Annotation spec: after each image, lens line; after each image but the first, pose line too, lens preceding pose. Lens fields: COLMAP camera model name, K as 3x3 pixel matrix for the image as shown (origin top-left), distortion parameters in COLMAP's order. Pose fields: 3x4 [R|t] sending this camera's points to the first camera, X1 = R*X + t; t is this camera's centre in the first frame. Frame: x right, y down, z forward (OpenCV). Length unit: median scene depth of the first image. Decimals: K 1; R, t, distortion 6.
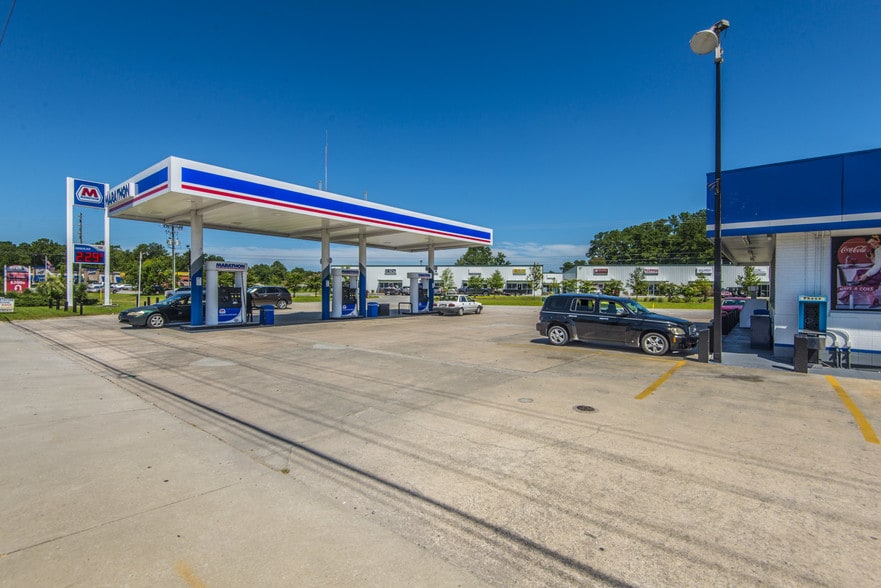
lens RADIAL K [[401.0, 0, 439.4], [0, 401.0, 290.9], [0, 0, 1]] dist [0.031267, -0.013262]
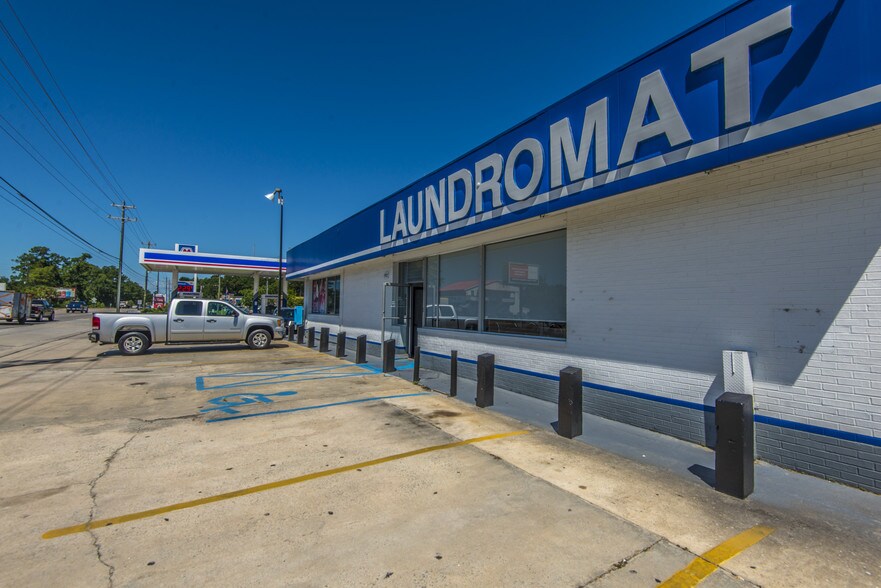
lens RADIAL K [[401.0, 0, 439.4], [0, 401.0, 290.9], [0, 0, 1]] dist [0.031267, -0.013262]
pose [[0.943655, -0.012072, -0.330712, 0.743414], [-0.006695, 0.998434, -0.055549, 0.013979], [0.330864, 0.054633, 0.942096, -0.264837]]
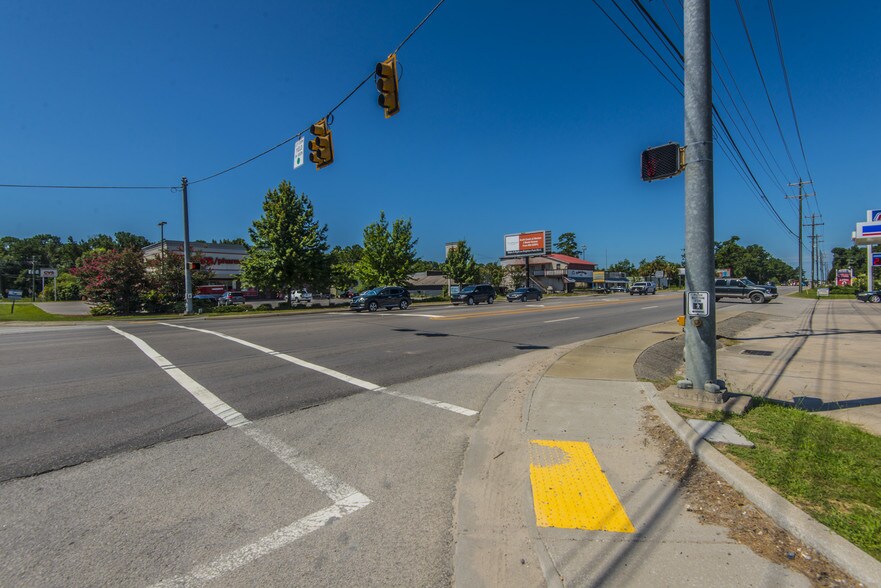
lens RADIAL K [[401.0, 0, 439.4], [0, 401.0, 290.9], [0, 0, 1]] dist [0.031267, -0.013262]
pose [[-0.093177, -0.000655, -0.995649, 0.770370], [0.008497, 0.999963, -0.001453, 0.012291], [0.995613, -0.008596, -0.093168, -0.464977]]
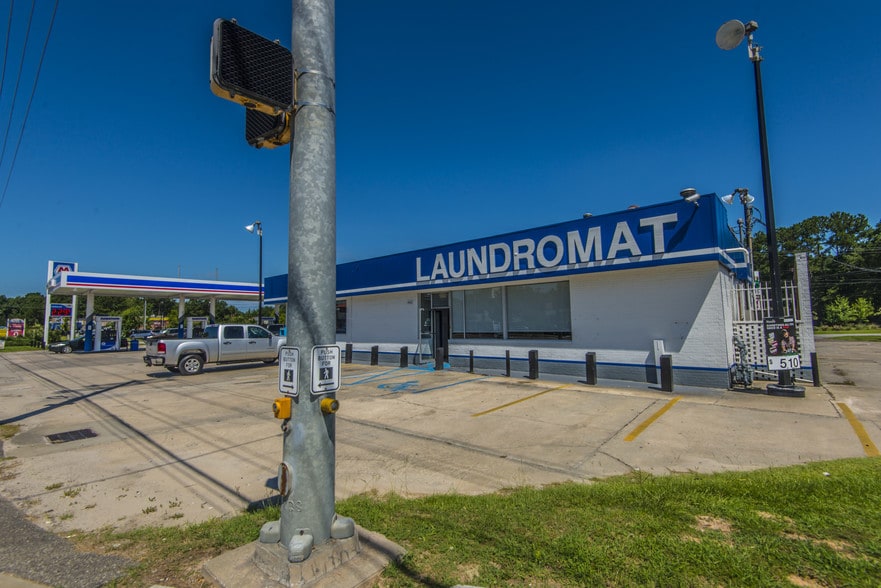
lens RADIAL K [[401.0, 0, 439.4], [0, 401.0, 290.9], [0, 0, 1]] dist [0.031267, -0.013262]
pose [[0.998780, -0.030544, -0.038790, 0.614900], [0.027019, 0.995722, -0.088366, 0.009710], [0.041324, 0.087210, 0.995332, -0.461184]]
